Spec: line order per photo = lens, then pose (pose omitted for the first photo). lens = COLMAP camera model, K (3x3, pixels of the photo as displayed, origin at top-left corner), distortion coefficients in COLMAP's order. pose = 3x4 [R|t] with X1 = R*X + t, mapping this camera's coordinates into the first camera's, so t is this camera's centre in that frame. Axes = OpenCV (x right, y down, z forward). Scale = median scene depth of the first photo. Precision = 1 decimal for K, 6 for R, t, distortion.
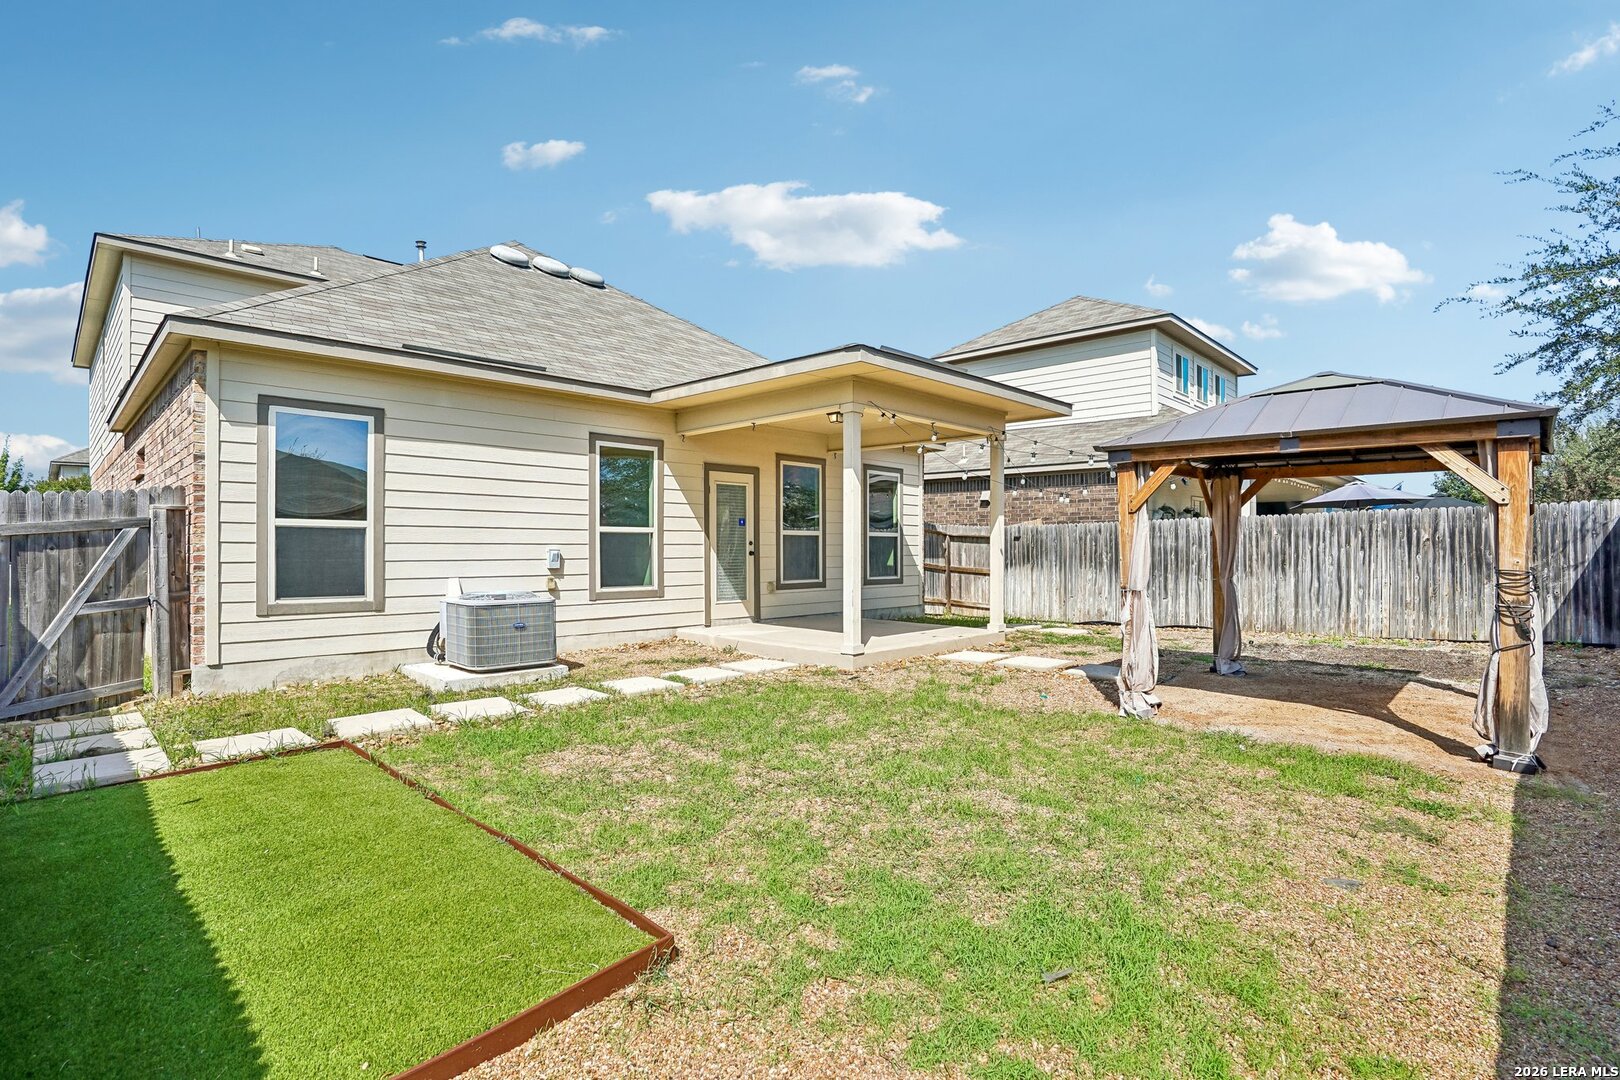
lens RADIAL K [[782.5, 0, 815.8], [0, 782.5, 536.2], [0, 0, 1]] dist [0.000058, 0.006578]
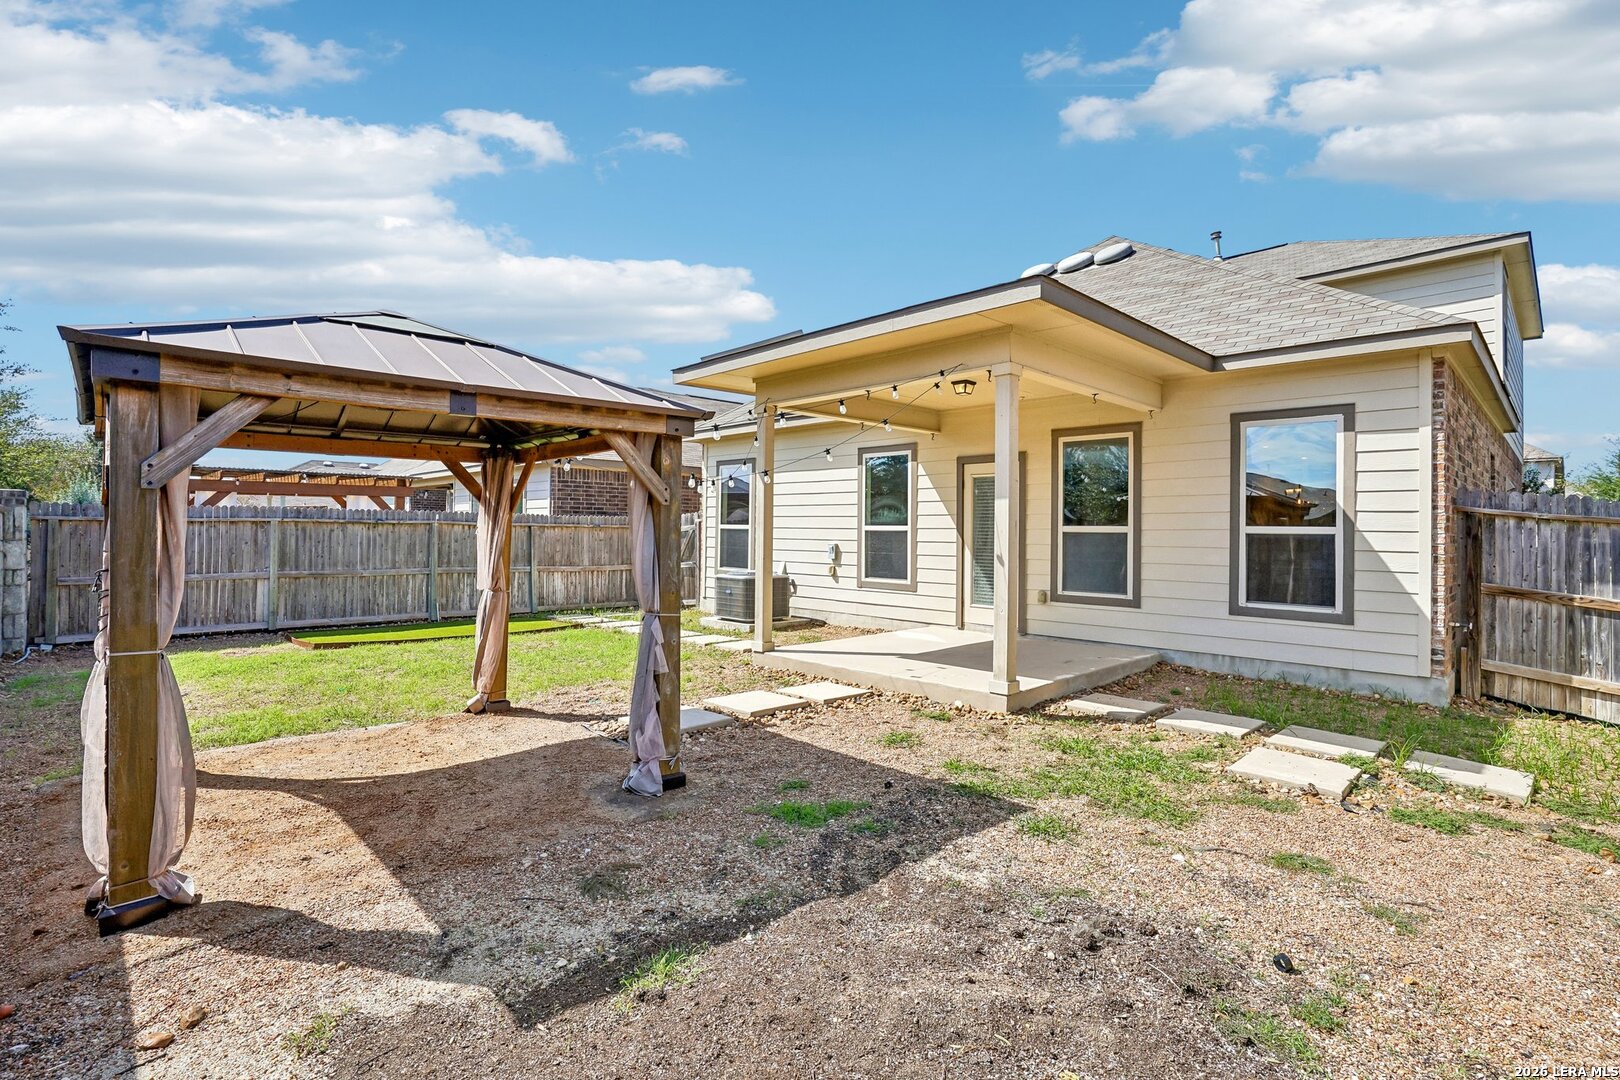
lens RADIAL K [[782.5, 0, 794.6], [0, 782.5, 537.3], [0, 0, 1]] dist [0.000058, 0.006578]
pose [[-0.007910, -0.007061, -0.999944, 0.811032], [-0.010001, 0.999926, -0.006982, 0.012601], [0.999919, 0.009945, -0.007980, 0.801232]]
